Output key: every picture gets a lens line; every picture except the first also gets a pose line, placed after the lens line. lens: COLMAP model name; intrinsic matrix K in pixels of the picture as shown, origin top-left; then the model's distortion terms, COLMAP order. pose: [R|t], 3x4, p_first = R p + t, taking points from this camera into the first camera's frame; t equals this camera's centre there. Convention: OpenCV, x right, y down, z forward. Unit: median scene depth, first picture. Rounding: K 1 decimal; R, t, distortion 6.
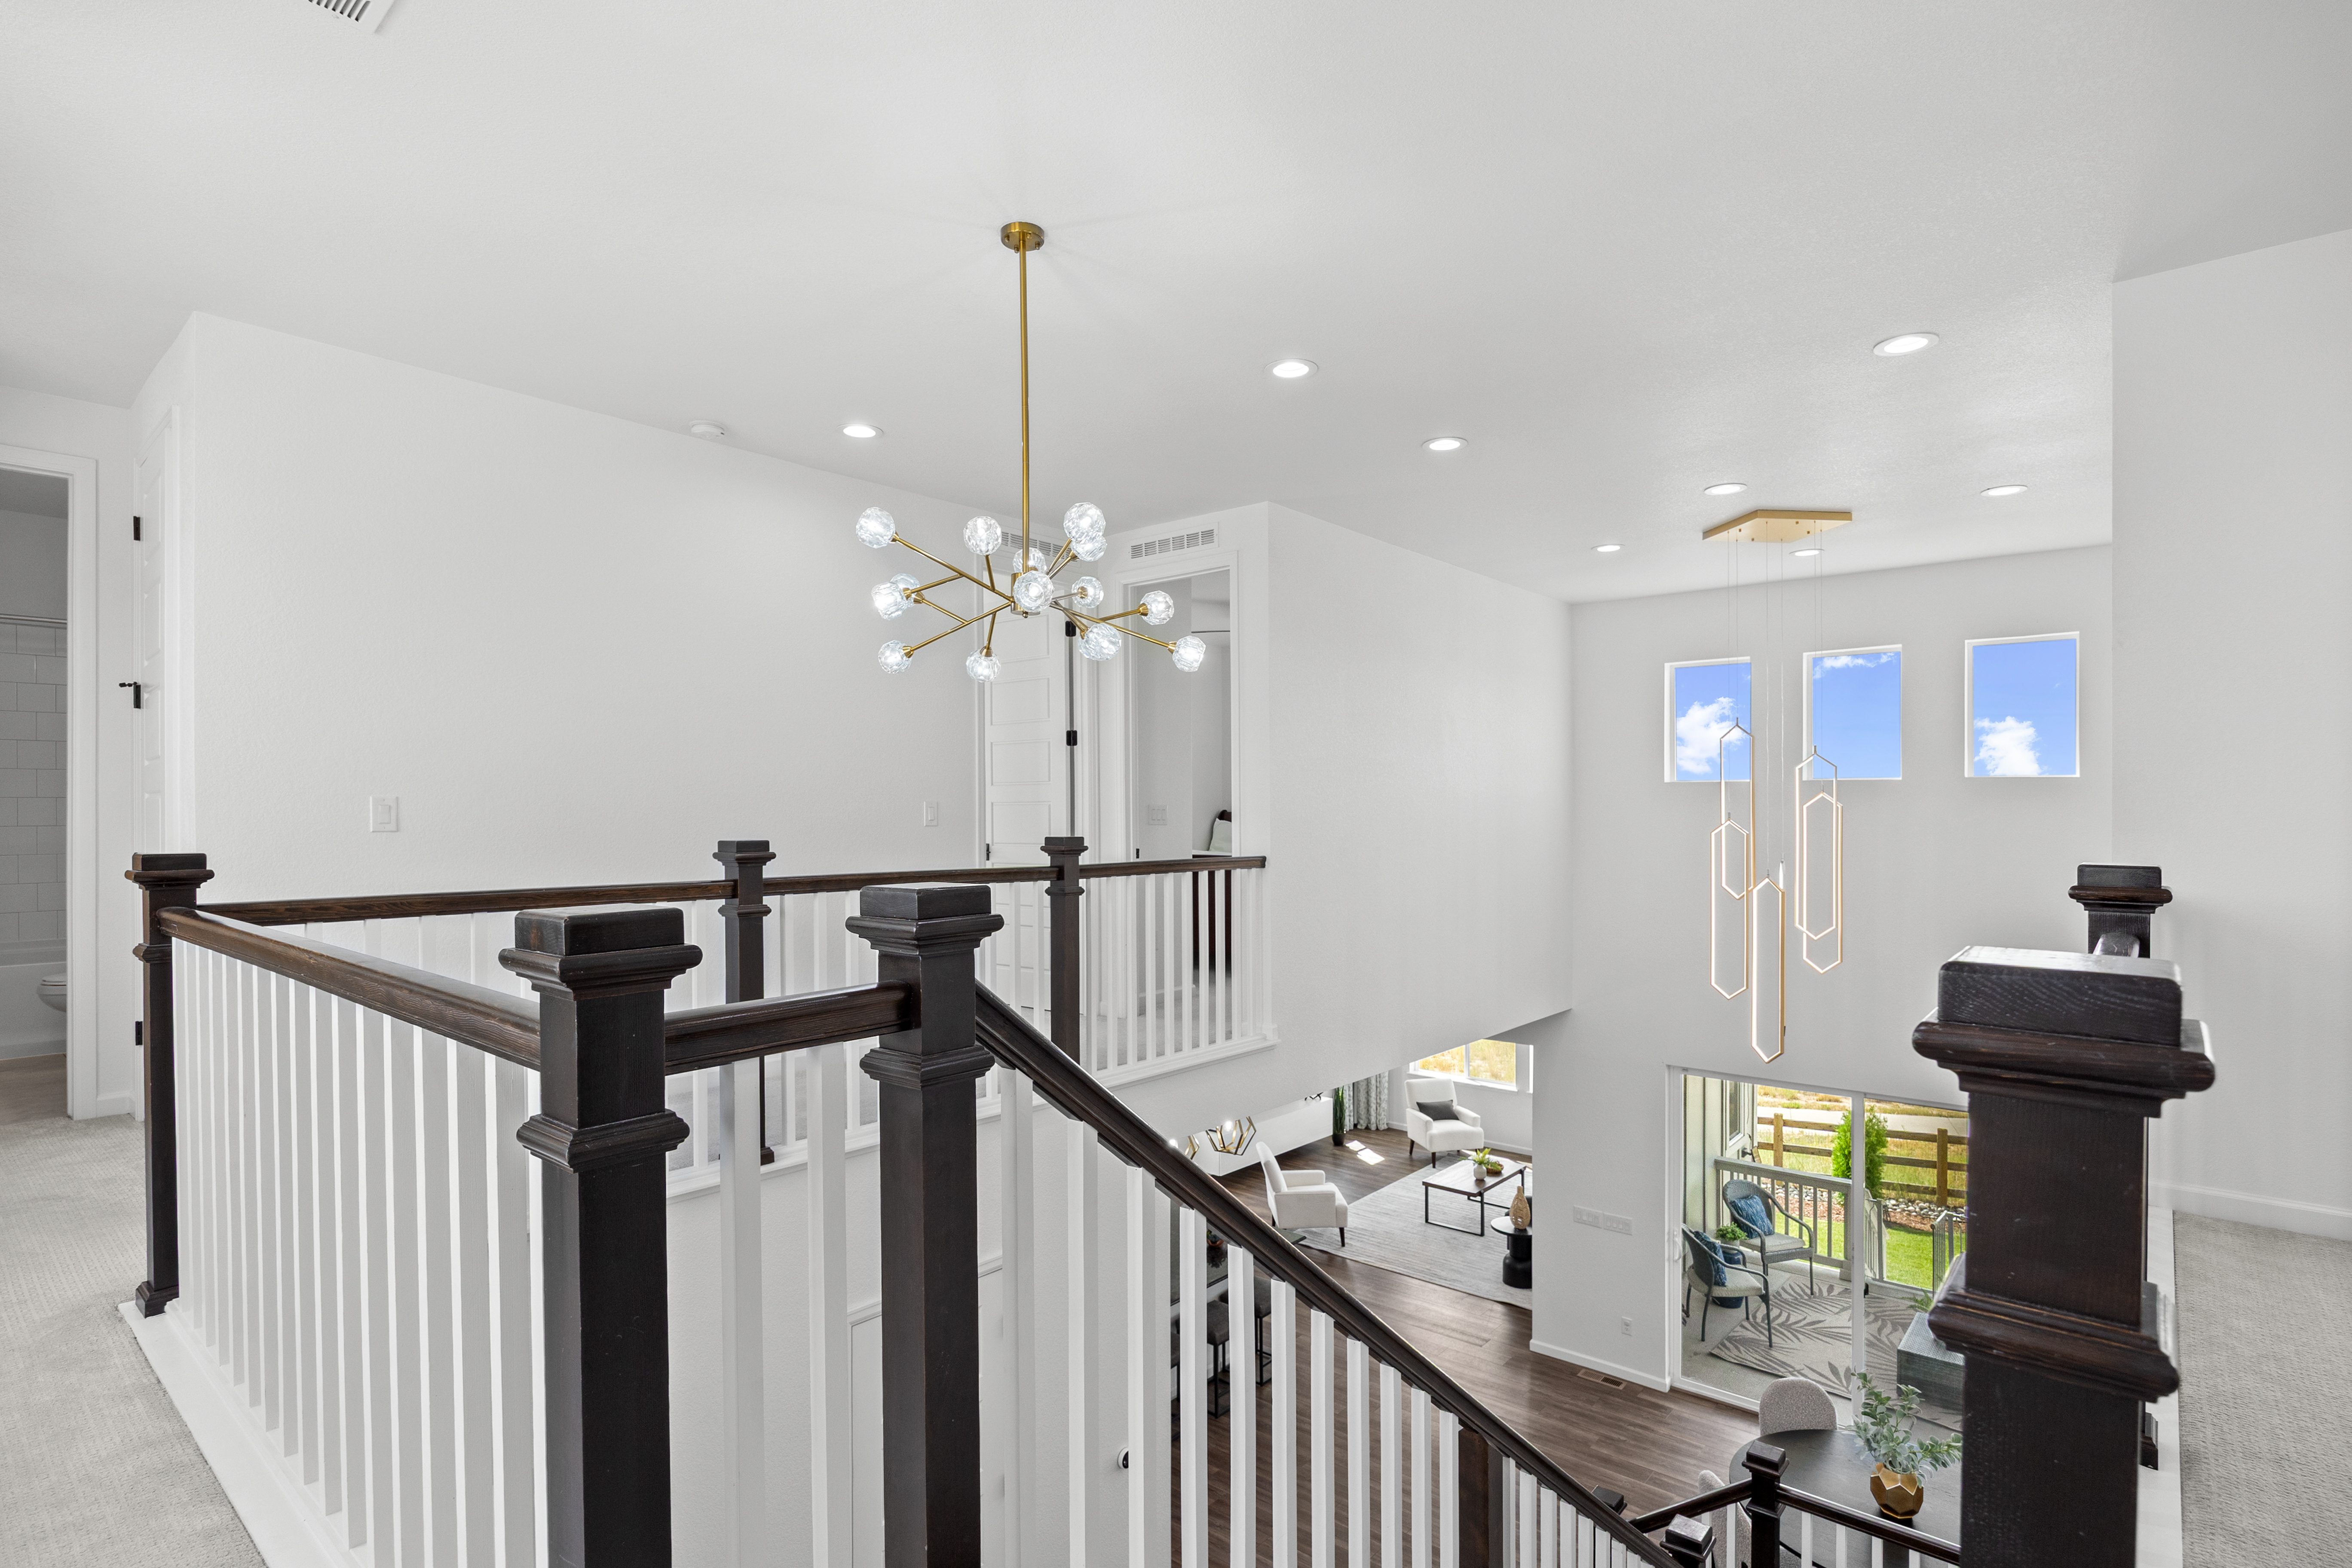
lens RADIAL K [[1168.3, 0, 1182.4], [0, 1168.3, 815.1], [0, 0, 1]] dist [-0.003436, -0.000282]
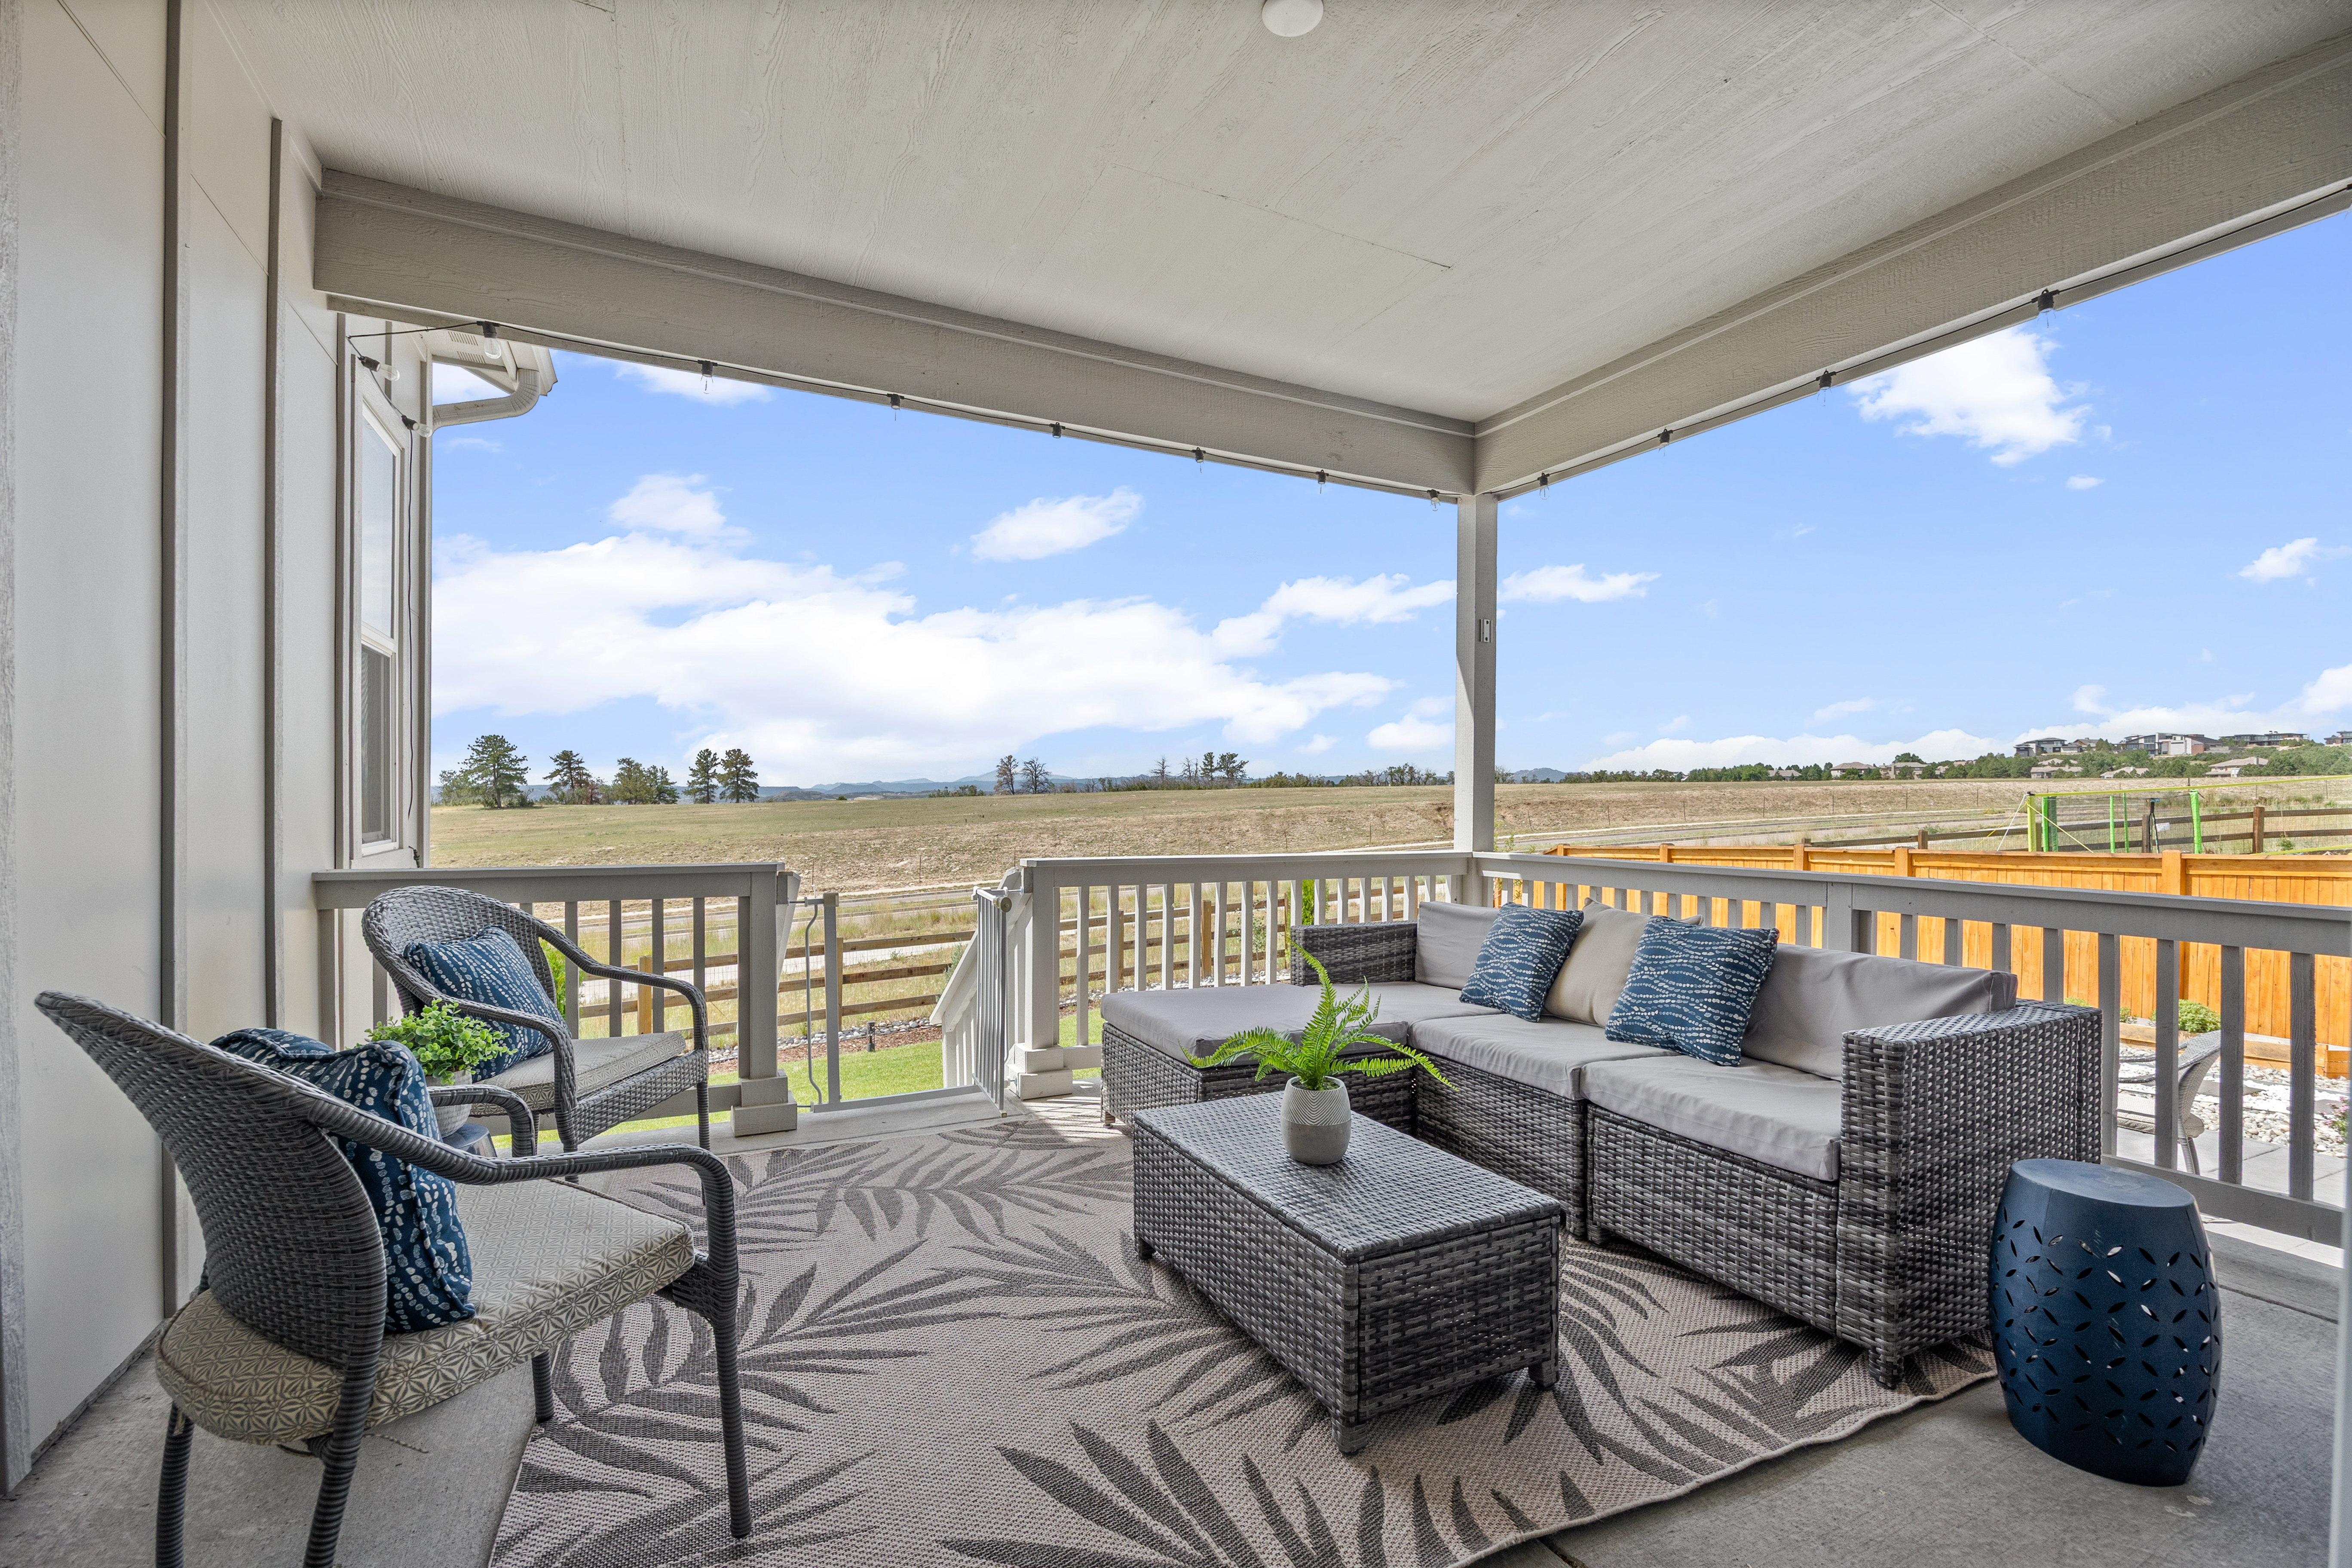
lens RADIAL K [[1025.9, 0, 1176.6], [0, 1025.9, 798.1], [0, 0, 1]] dist [-0.013639, 0.000004]
pose [[0.396597, 0.003180, 0.917988, 0.292979], [-0.003015, 0.999993, -0.002162, 0.259401], [-0.917988, -0.001911, 0.396603, 0.664325]]
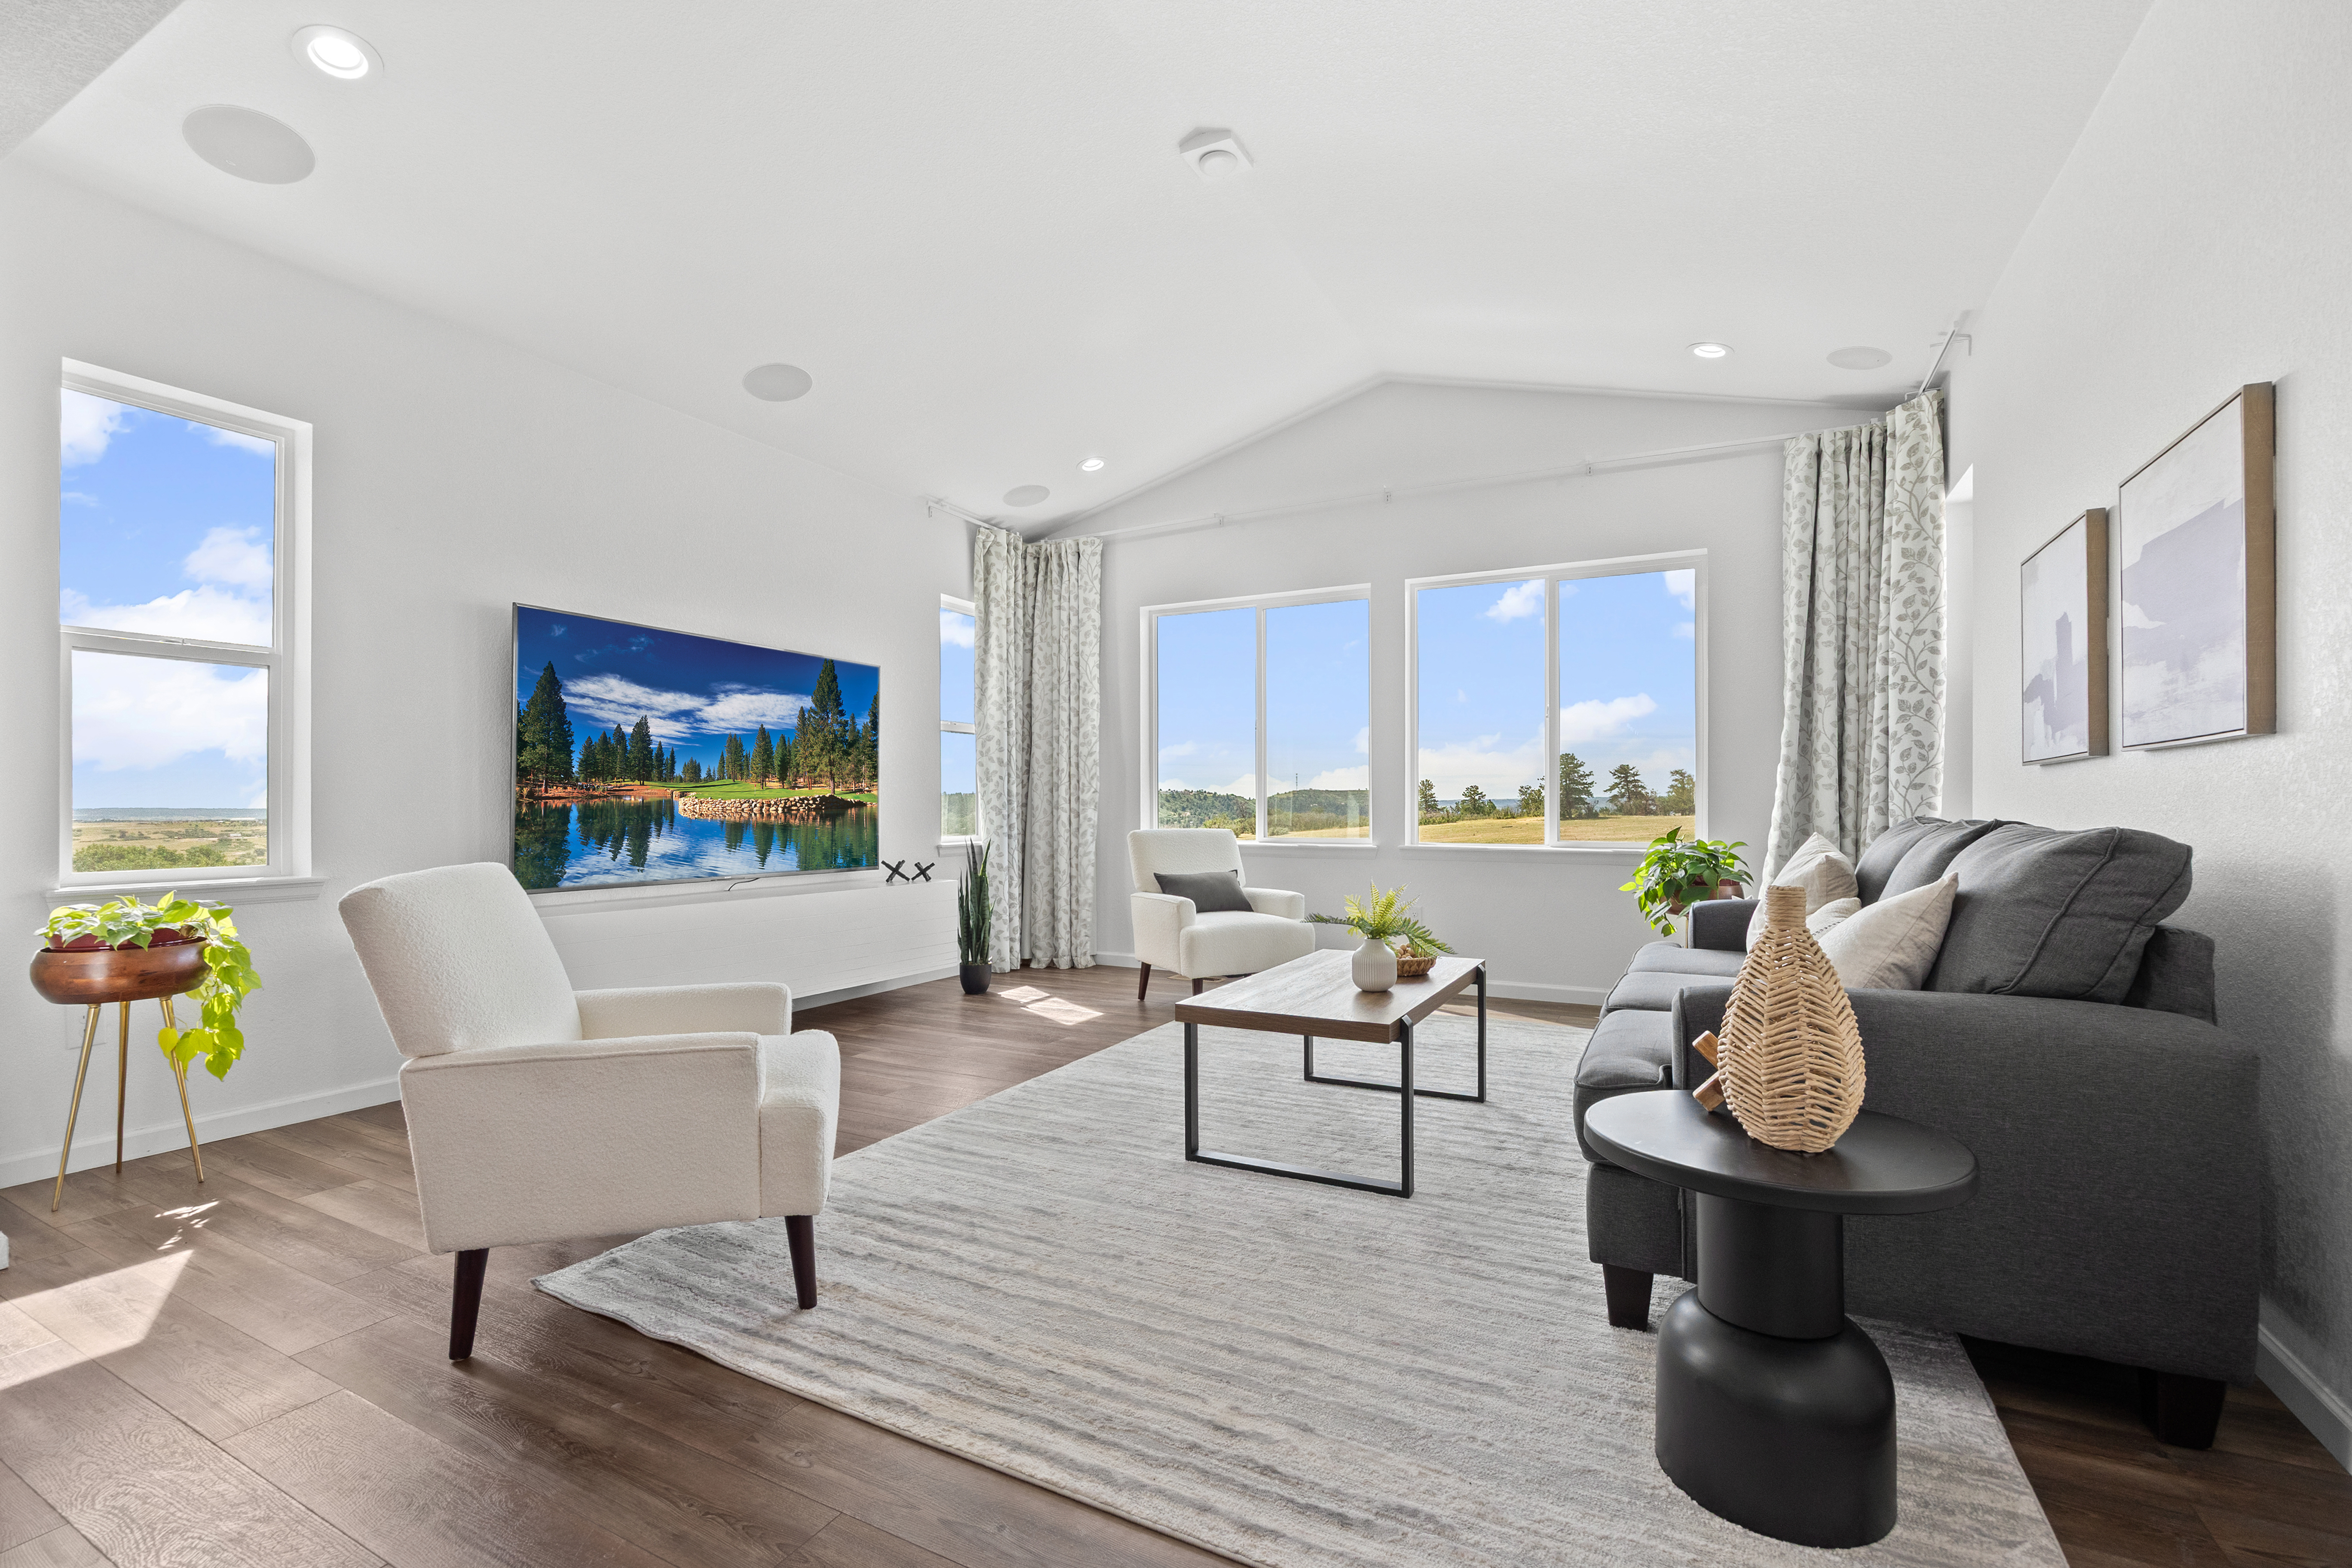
lens RADIAL K [[1025.9, 0, 1176.6], [0, 1025.9, 798.1], [0, 0, 1]] dist [-0.013639, 0.000004]
pose [[0.976259, 0.001217, 0.216602, 0.147531], [0.001369, 0.999930, -0.011786, 0.256254], [-0.216601, 0.011802, 0.976189, 0.734920]]
